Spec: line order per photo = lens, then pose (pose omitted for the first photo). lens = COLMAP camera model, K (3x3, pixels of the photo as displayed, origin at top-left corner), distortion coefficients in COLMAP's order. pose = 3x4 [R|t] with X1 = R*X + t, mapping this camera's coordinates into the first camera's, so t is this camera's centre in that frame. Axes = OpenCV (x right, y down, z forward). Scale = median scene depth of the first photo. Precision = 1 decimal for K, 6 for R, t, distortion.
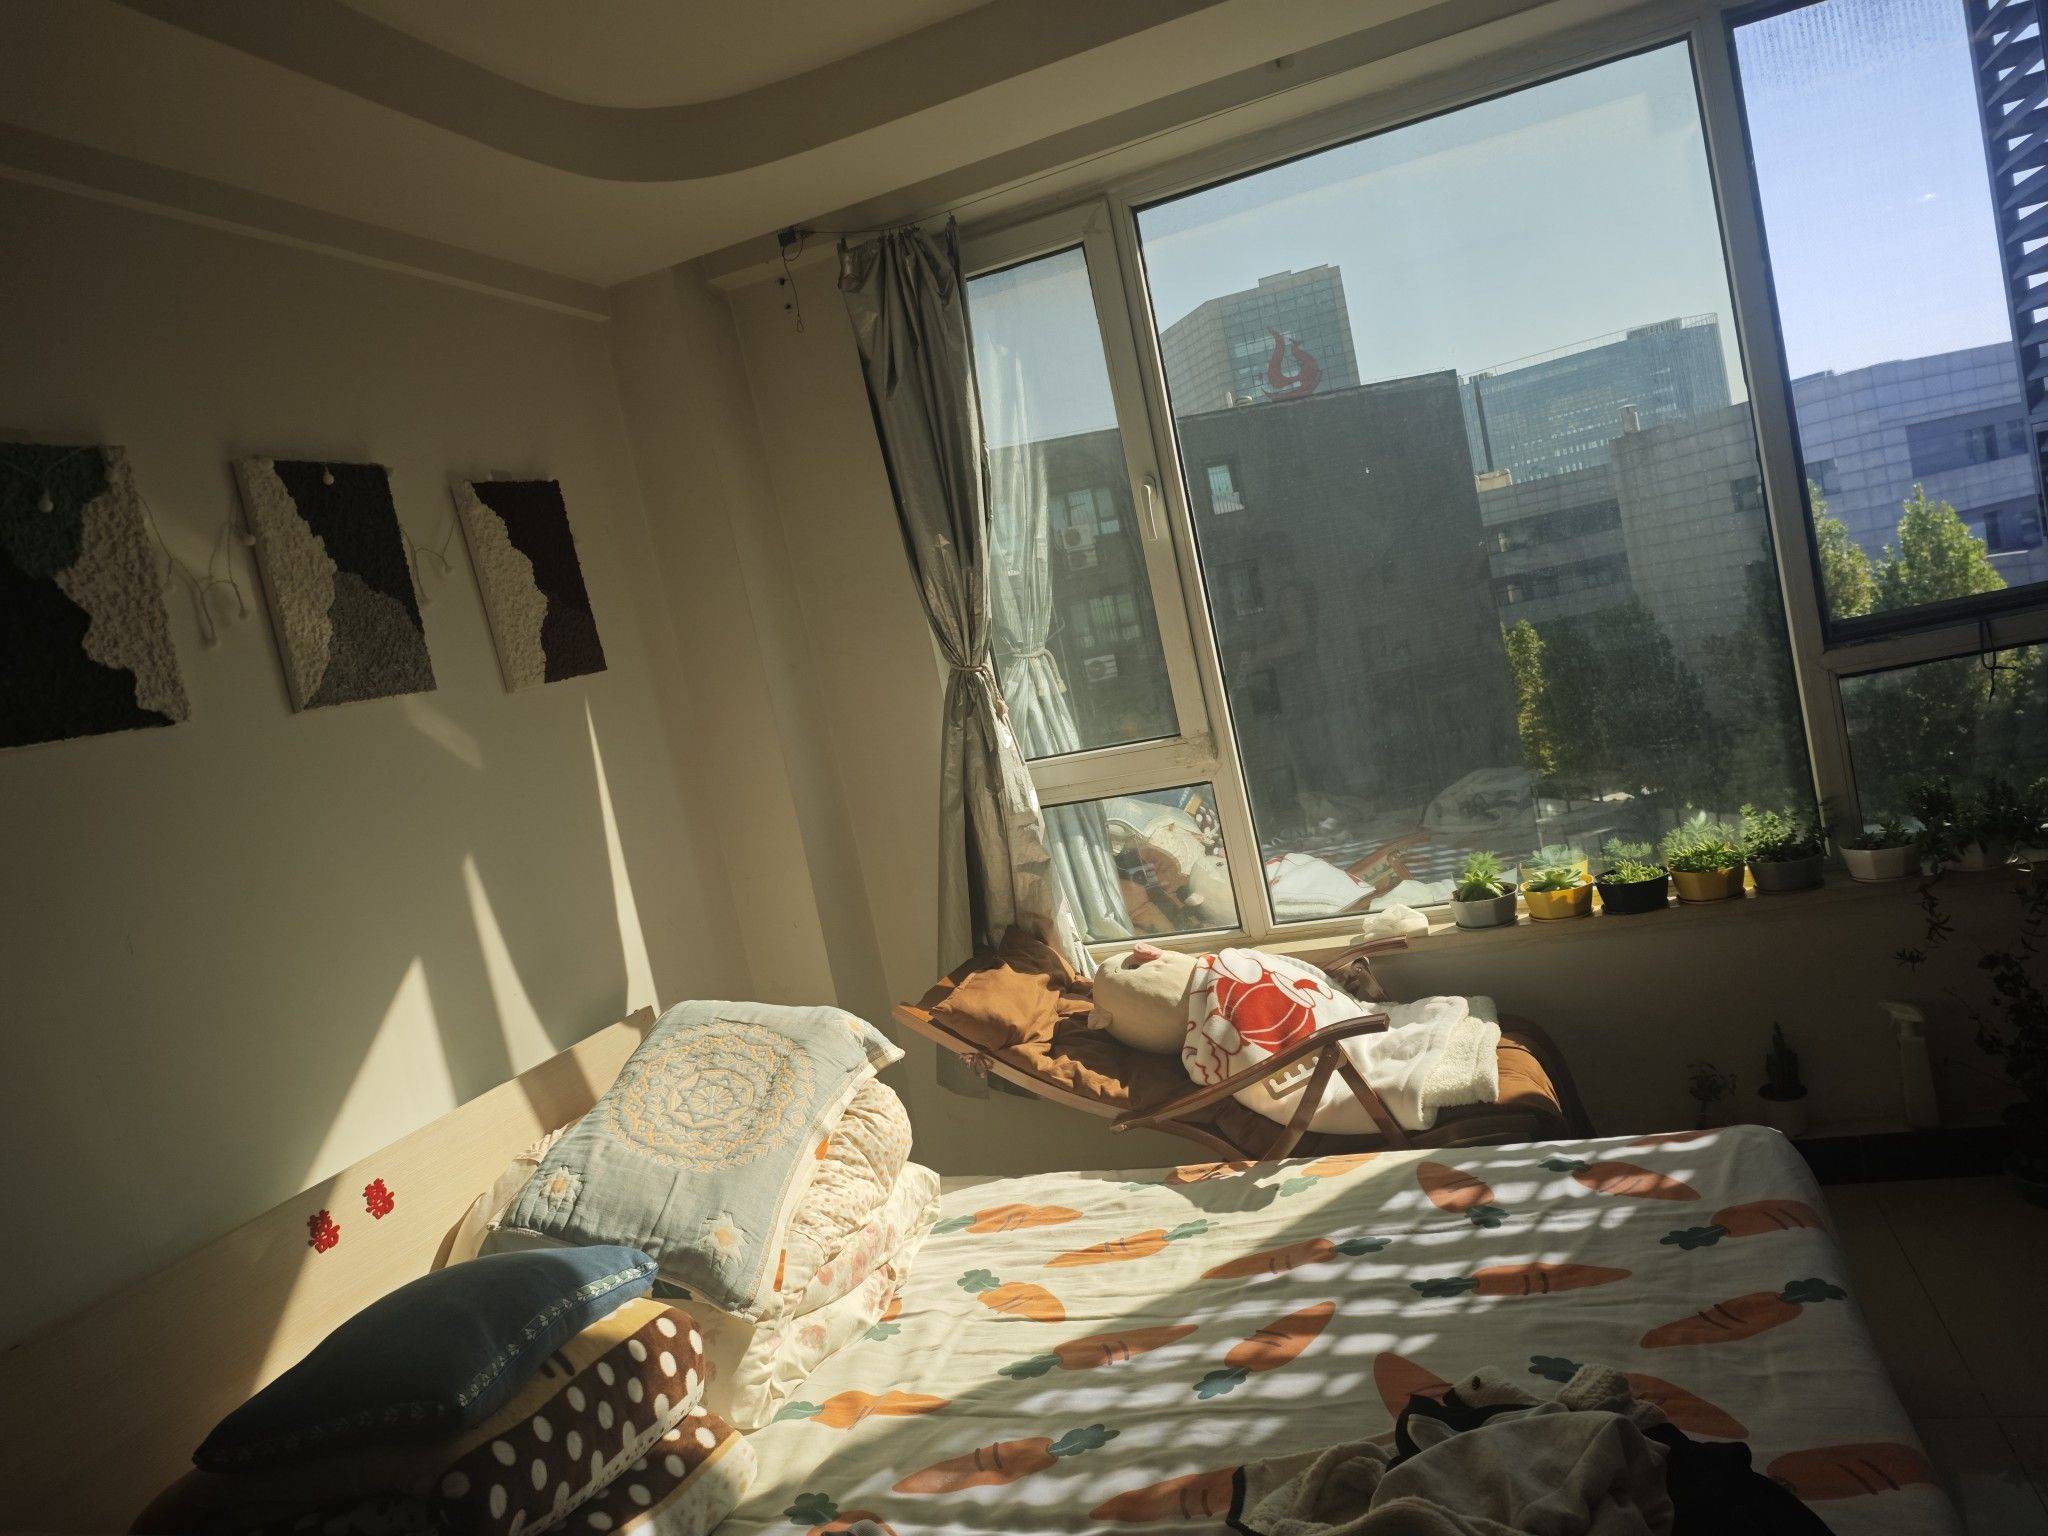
lens RADIAL K [[1453.2, 0, 1025.7], [0, 1453.2, 772.2], [0, 0, 1]] dist [0.004518, 0.000087]
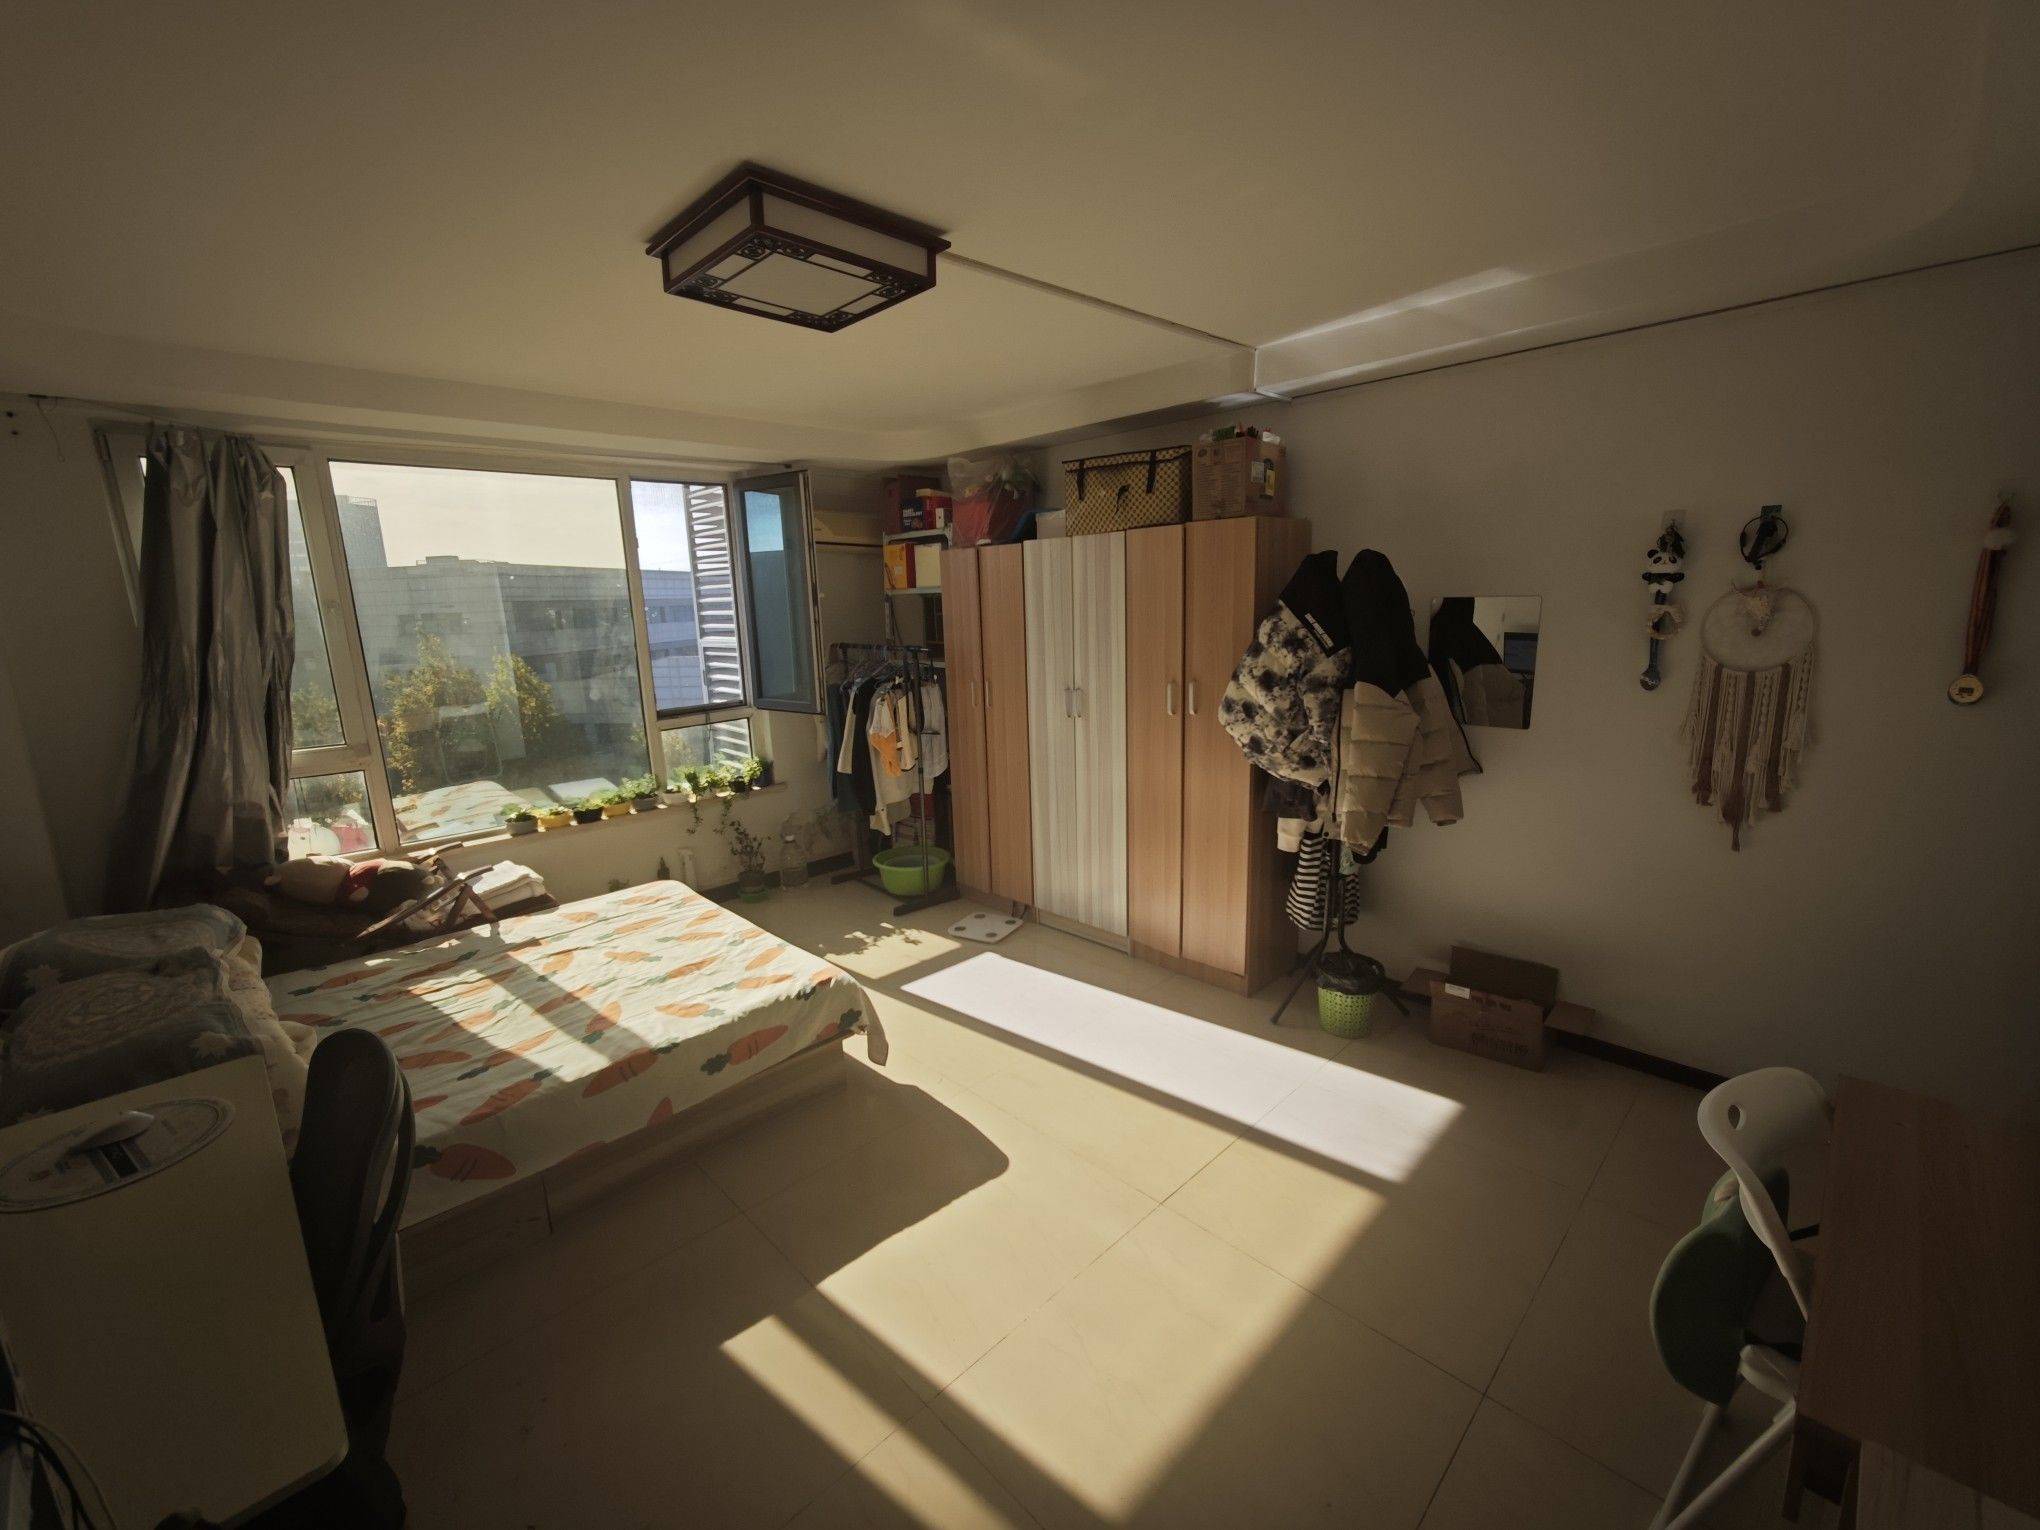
lens RADIAL K [[843.9, 0, 1024.9], [0, 843.9, 769.2], [0, 0, 1]] dist [0.003964, 0.000237]
pose [[0.450760, 0.017190, 0.892480, -0.574115], [0.015740, 0.999506, -0.027201, 0.062271], [-0.892506, 0.026309, 0.450267, -0.323384]]
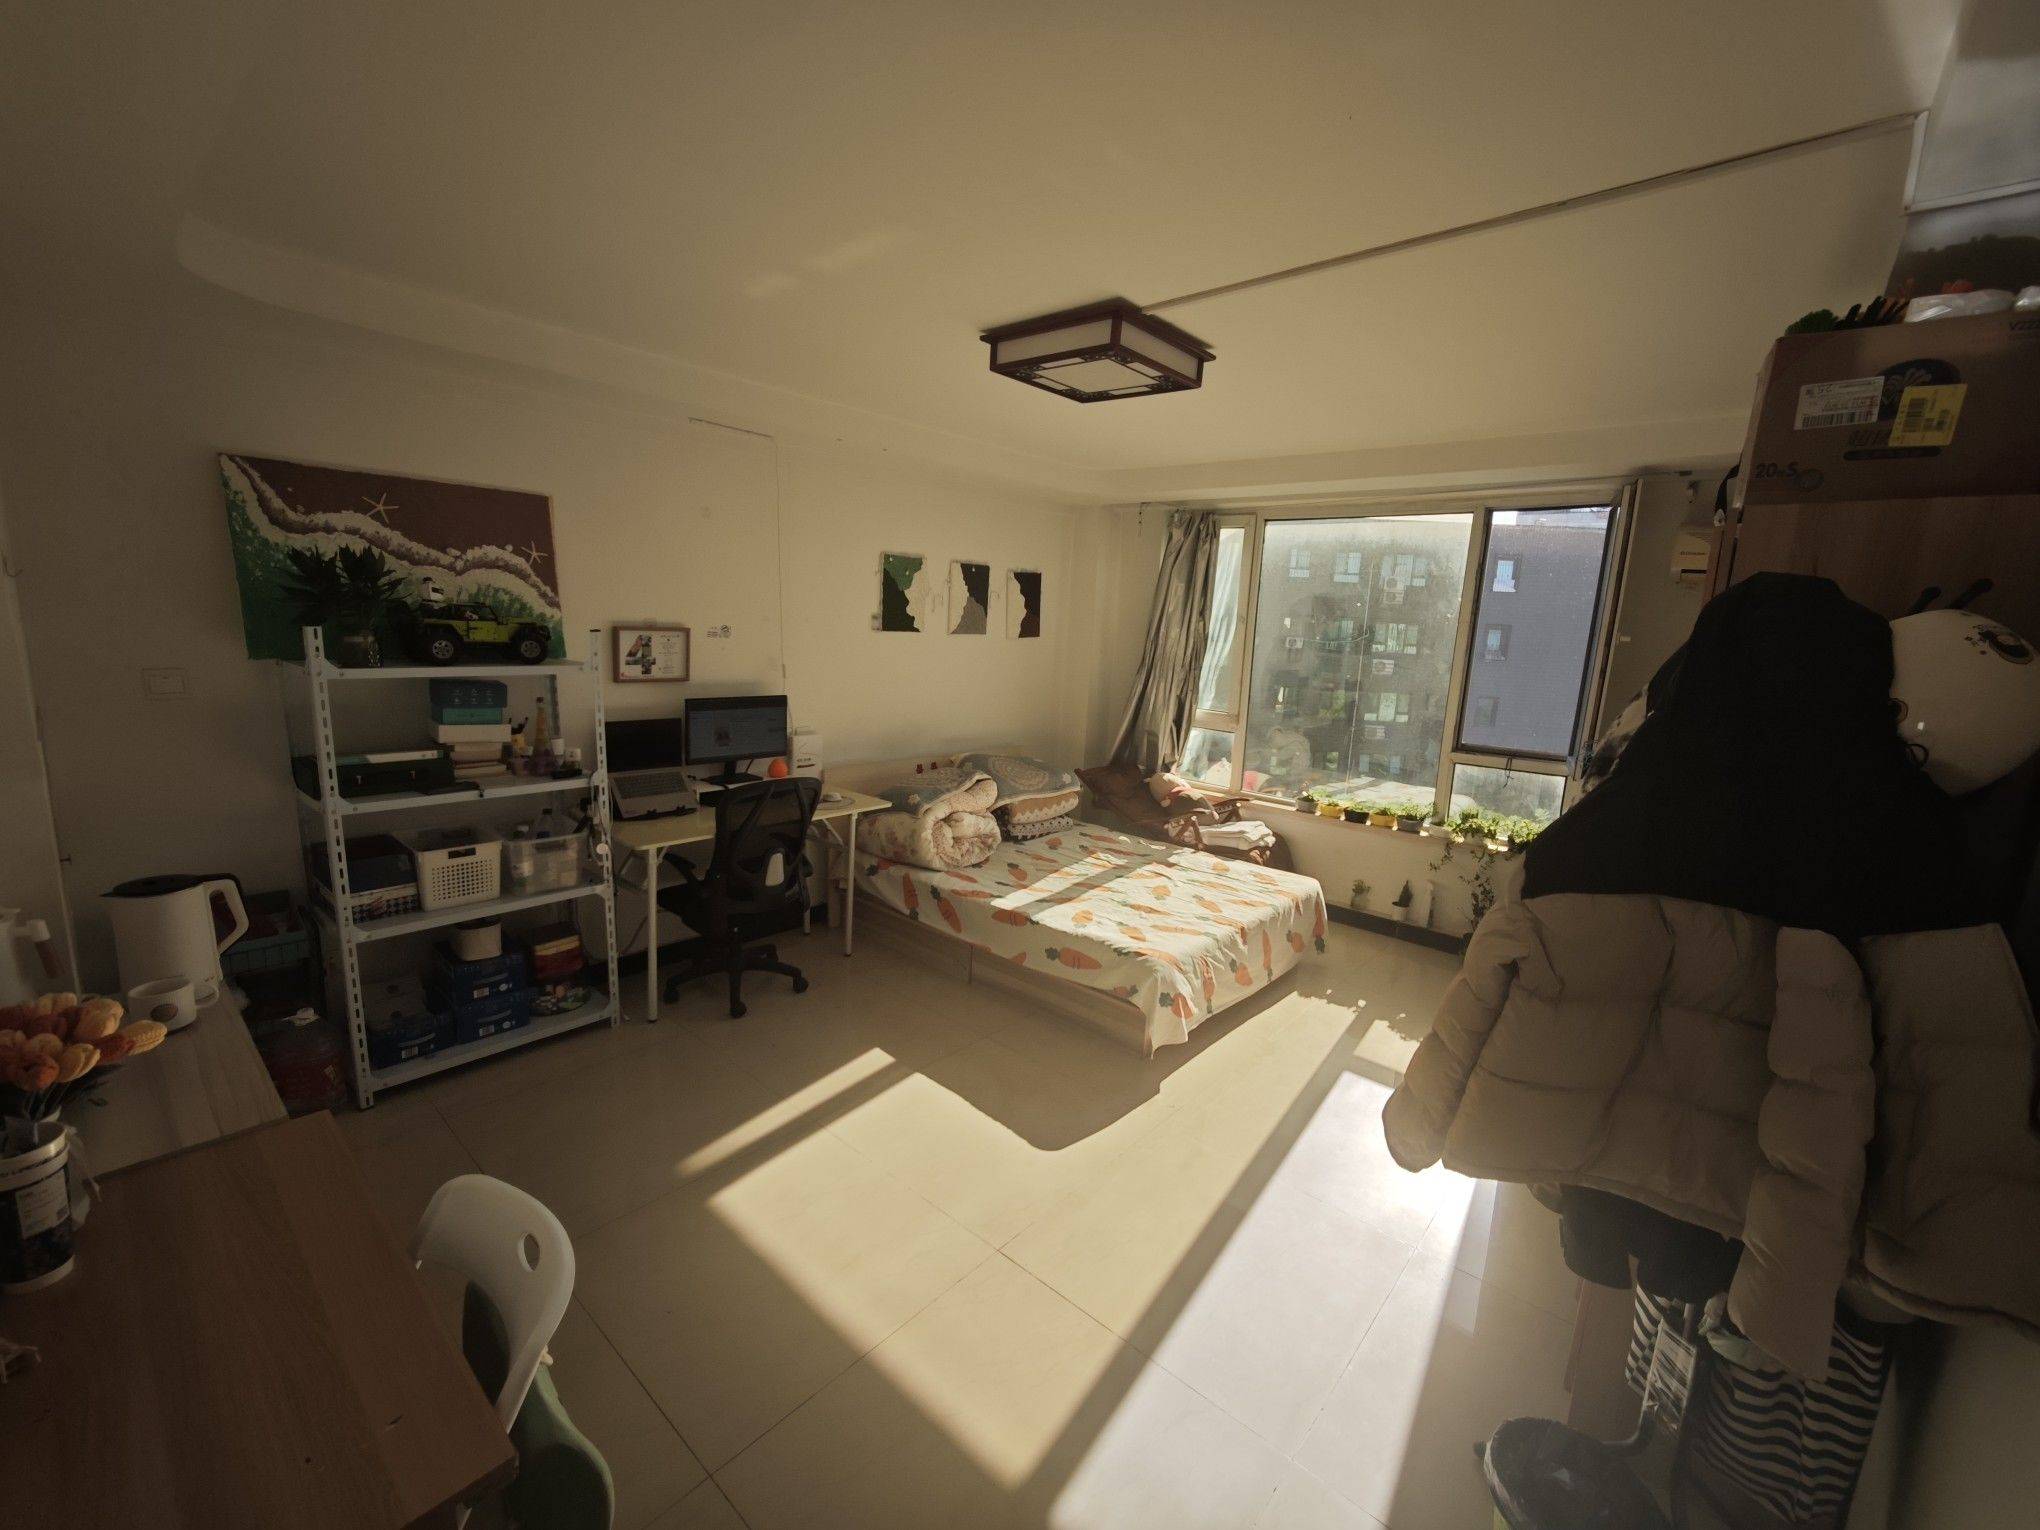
lens RADIAL K [[843.9, 0, 1022.6], [0, 843.9, 763.0], [0, 0, 1]] dist [0.003964, 0.000237]
pose [[0.894538, 0.315002, -0.317135, 0.362750], [-0.276428, 0.947400, 0.161312, -0.103737], [0.351267, -0.056635, 0.934561, -0.767548]]
